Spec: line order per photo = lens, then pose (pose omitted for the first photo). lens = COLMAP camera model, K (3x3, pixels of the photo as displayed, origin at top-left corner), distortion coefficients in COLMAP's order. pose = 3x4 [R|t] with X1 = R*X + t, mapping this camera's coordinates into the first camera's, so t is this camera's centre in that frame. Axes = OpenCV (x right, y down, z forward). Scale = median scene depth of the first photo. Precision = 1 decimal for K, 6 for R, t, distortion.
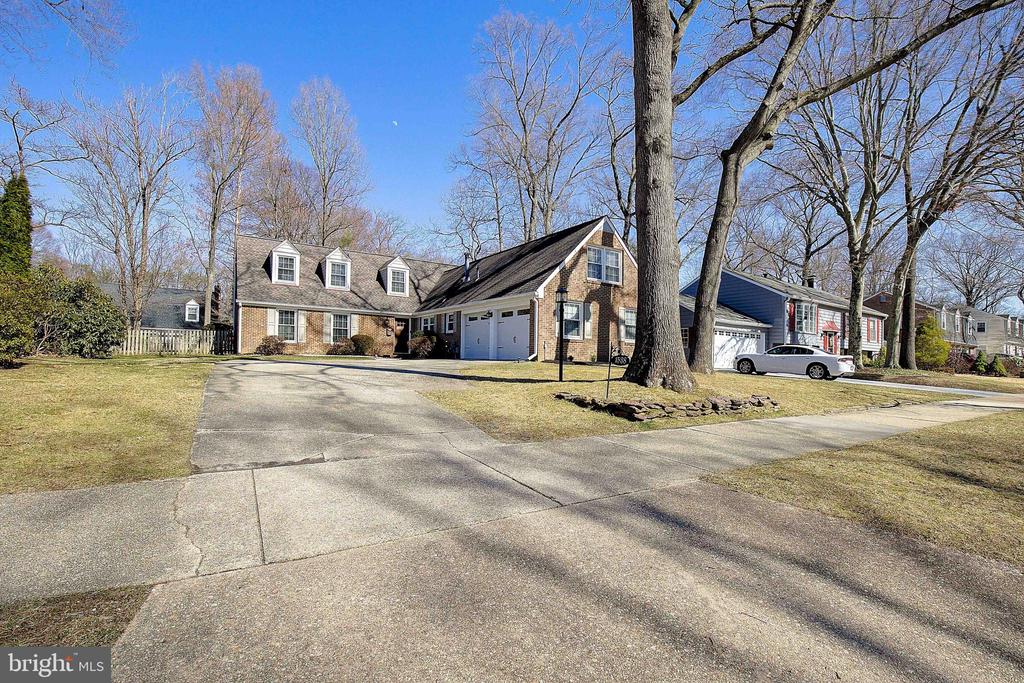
lens RADIAL K [[473.8, 0, 523.0], [0, 473.8, 351.9], [0, 0, 1]] dist [-0.032040, 0.000755]
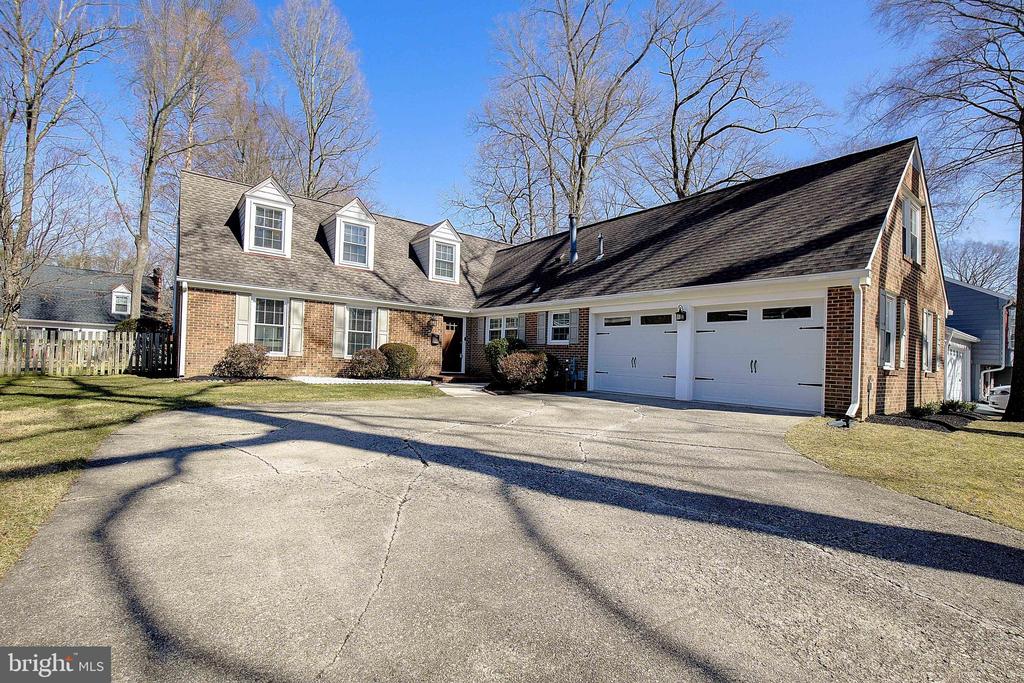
lens RADIAL K [[473.8, 0, 523.0], [0, 473.8, 351.9], [0, 0, 1]] dist [-0.032040, 0.000755]
pose [[0.996817, 0.017322, 0.077824, -0.242251], [-0.017265, 0.999850, -0.001415, -0.029522], [-0.077837, 0.000066, 0.996966, 0.412305]]
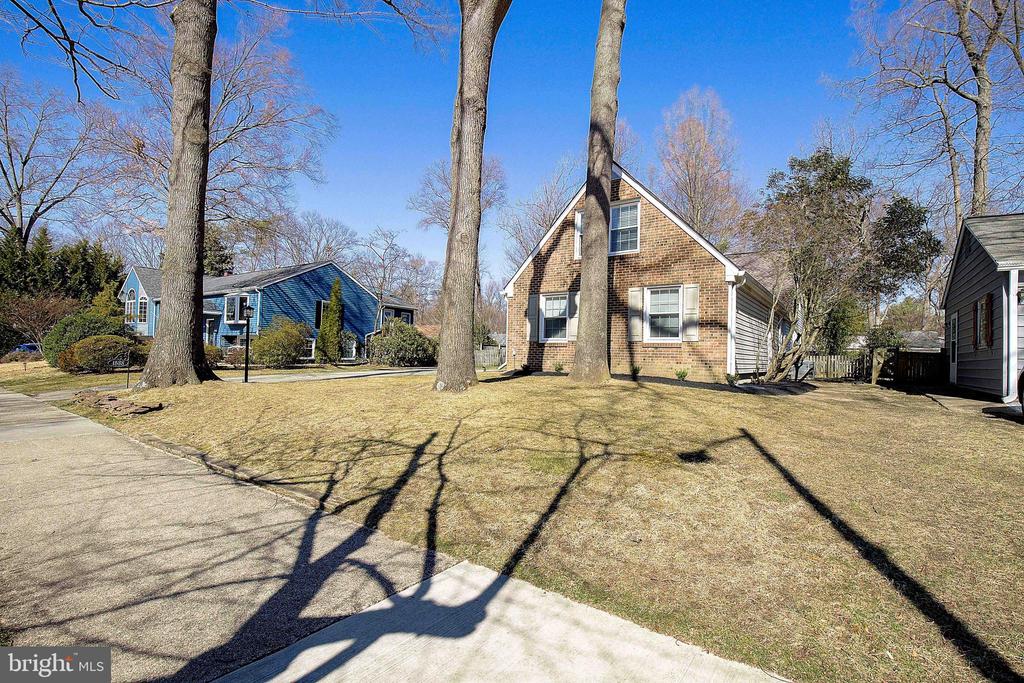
lens RADIAL K [[473.8, 0, 523.0], [0, 473.8, 351.9], [0, 0, 1]] dist [-0.032040, 0.000755]
pose [[0.349766, -0.029415, -0.936375, 0.610418], [0.001155, 0.999520, -0.030967, 0.008299], [0.936836, 0.009750, 0.349632, 0.525833]]
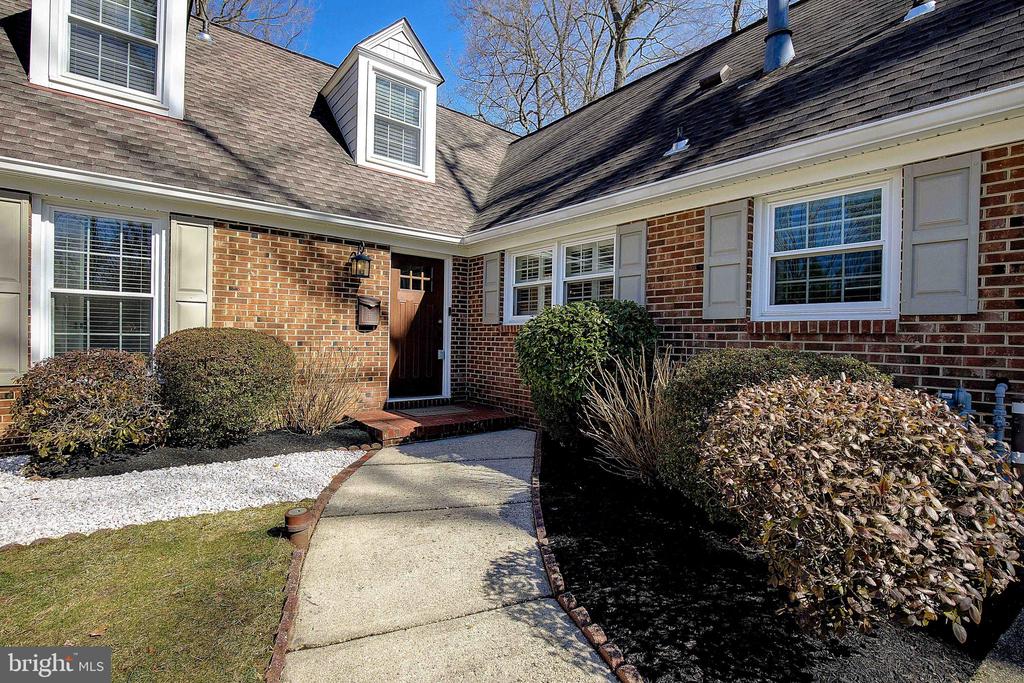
lens RADIAL K [[473.8, 0, 523.0], [0, 473.8, 351.9], [0, 0, 1]] dist [-0.032040, 0.000755]
pose [[0.996072, -0.001572, 0.088530, -0.256804], [-0.002245, 0.999072, 0.043005, -0.037228], [-0.088516, -0.043035, 0.995145, 0.858035]]
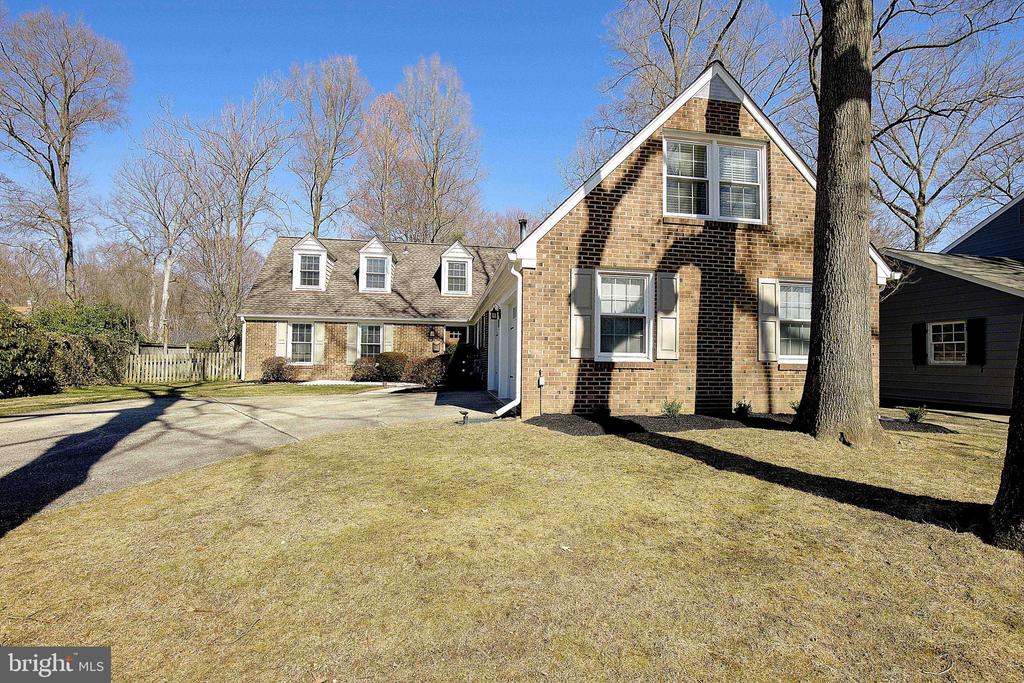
lens RADIAL K [[473.8, 0, 523.0], [0, 473.8, 351.9], [0, 0, 1]] dist [-0.032040, 0.000755]
pose [[0.910482, -0.023023, -0.412907, 0.148687], [0.018771, 0.999721, -0.014350, -0.023900], [0.413123, 0.005315, 0.910660, 0.447017]]
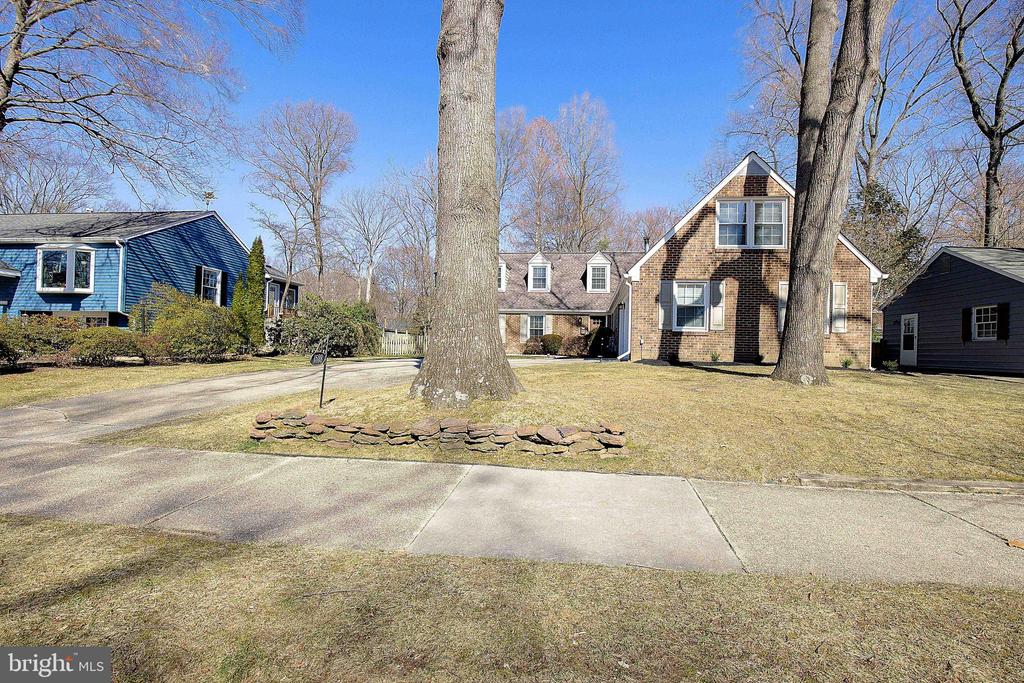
lens RADIAL K [[473.8, 0, 523.0], [0, 473.8, 351.9], [0, 0, 1]] dist [-0.032040, 0.000755]
pose [[0.748070, -0.007936, -0.663572, 0.304216], [0.008512, 0.999961, -0.002363, 0.003328], [0.663565, -0.003880, 0.748108, 0.208164]]
